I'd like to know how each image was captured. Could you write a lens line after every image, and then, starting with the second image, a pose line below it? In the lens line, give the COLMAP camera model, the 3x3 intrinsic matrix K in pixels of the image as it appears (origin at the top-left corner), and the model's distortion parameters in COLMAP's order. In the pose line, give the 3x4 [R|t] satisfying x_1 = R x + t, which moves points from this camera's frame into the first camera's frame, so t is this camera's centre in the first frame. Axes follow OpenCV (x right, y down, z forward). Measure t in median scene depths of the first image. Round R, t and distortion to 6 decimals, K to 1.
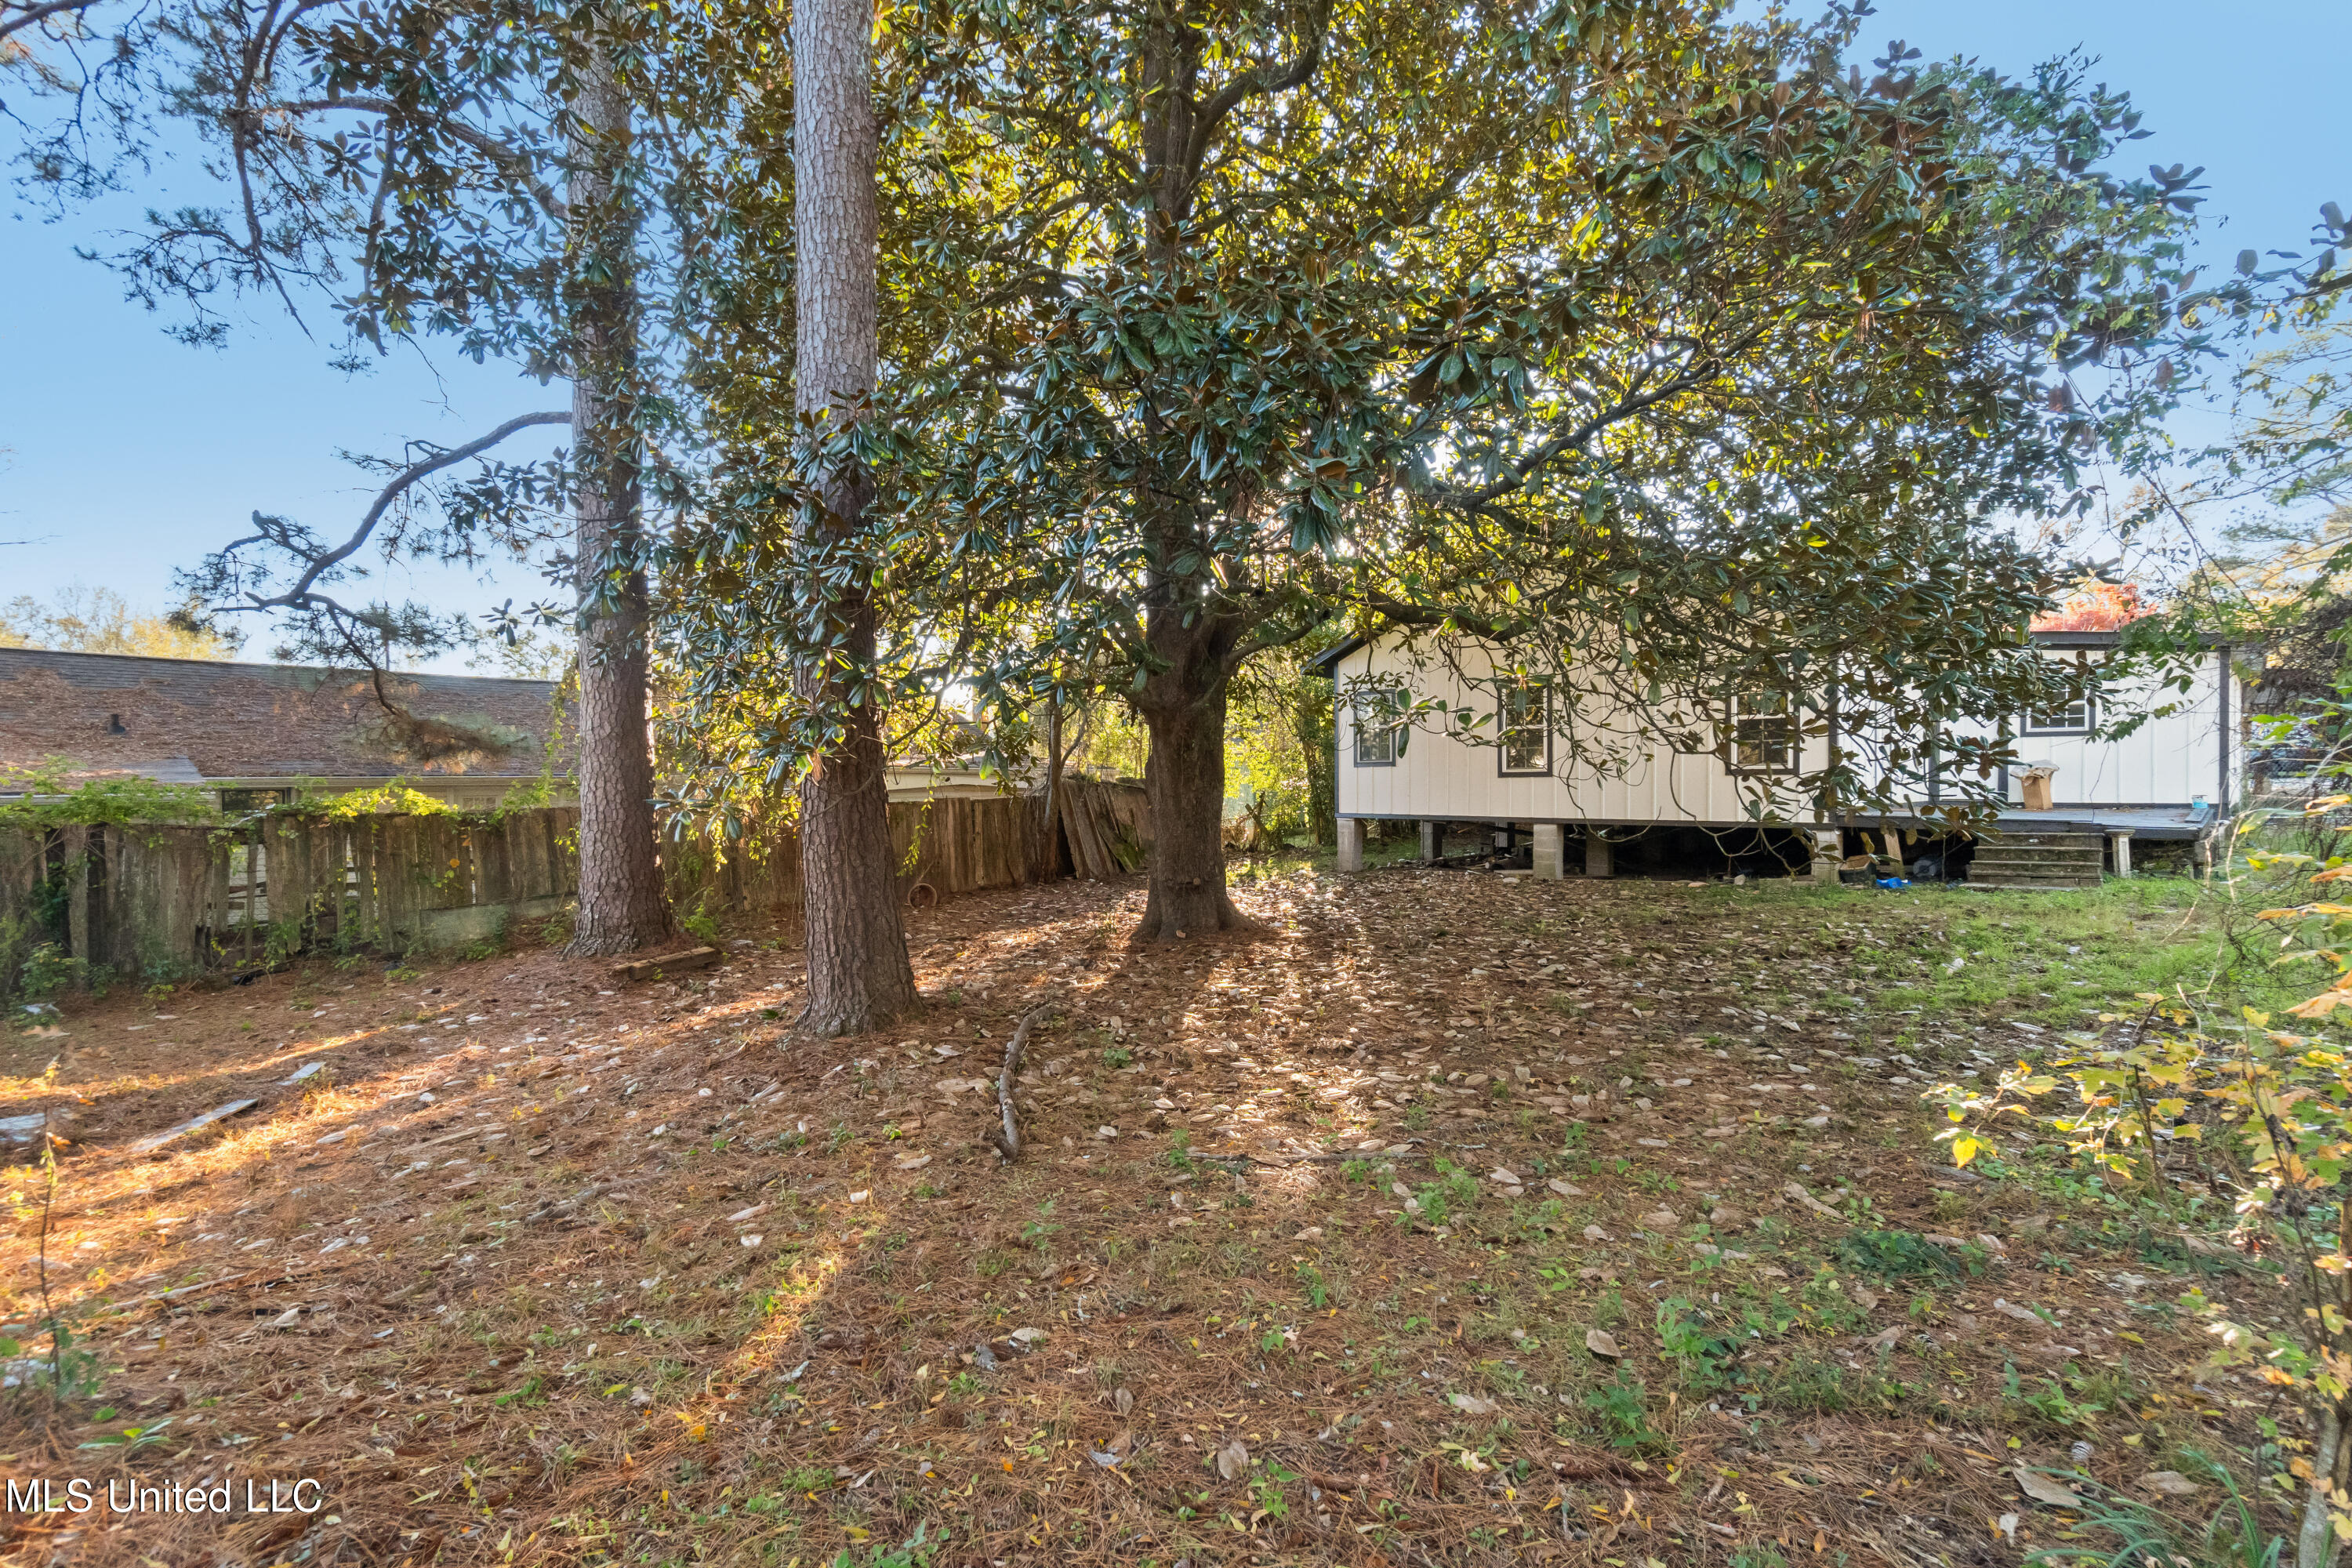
lens RADIAL K [[1034.7, 0, 1155.9], [0, 1034.7, 795.5], [0, 0, 1]] dist [-0.011431, 0.000782]
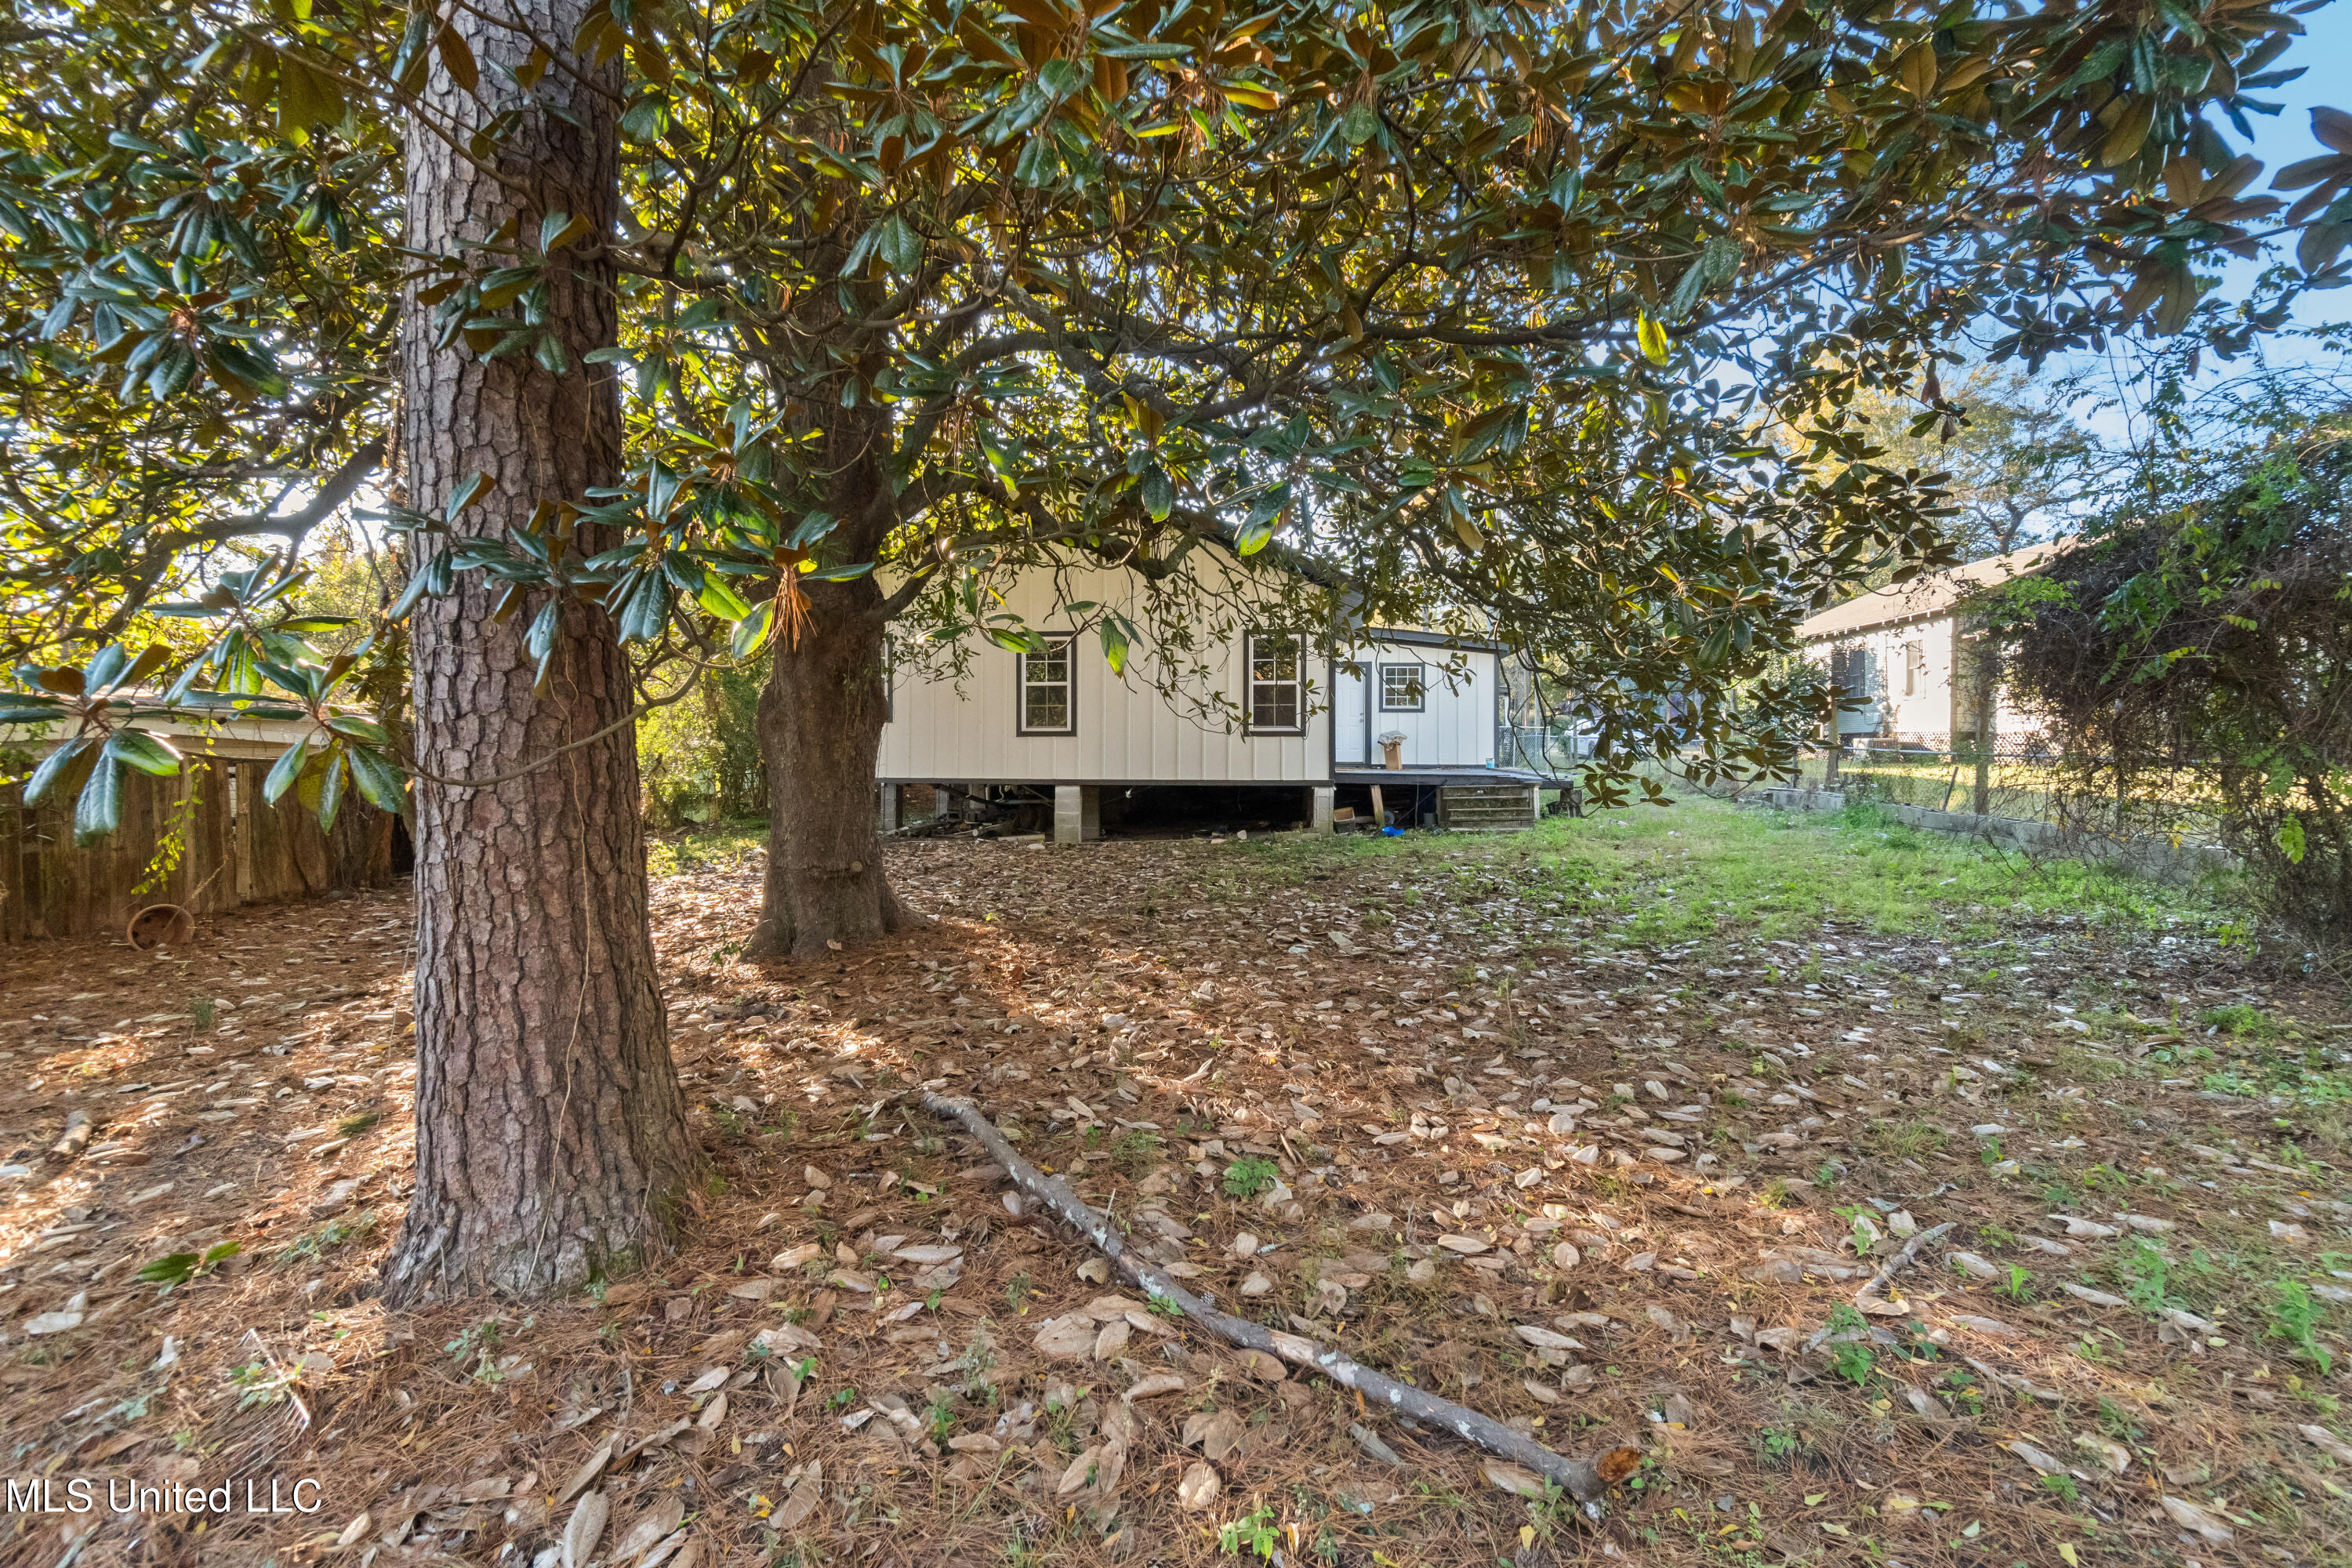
lens RADIAL K [[1034.7, 0, 1185.9], [0, 1034.7, 780.7], [0, 0, 1]] dist [-0.011431, 0.000782]
pose [[0.768248, -0.009466, 0.640082, -0.147913], [0.000587, 0.999901, 0.014083, 0.010133], [-0.640152, -0.010444, 0.768178, 0.205653]]
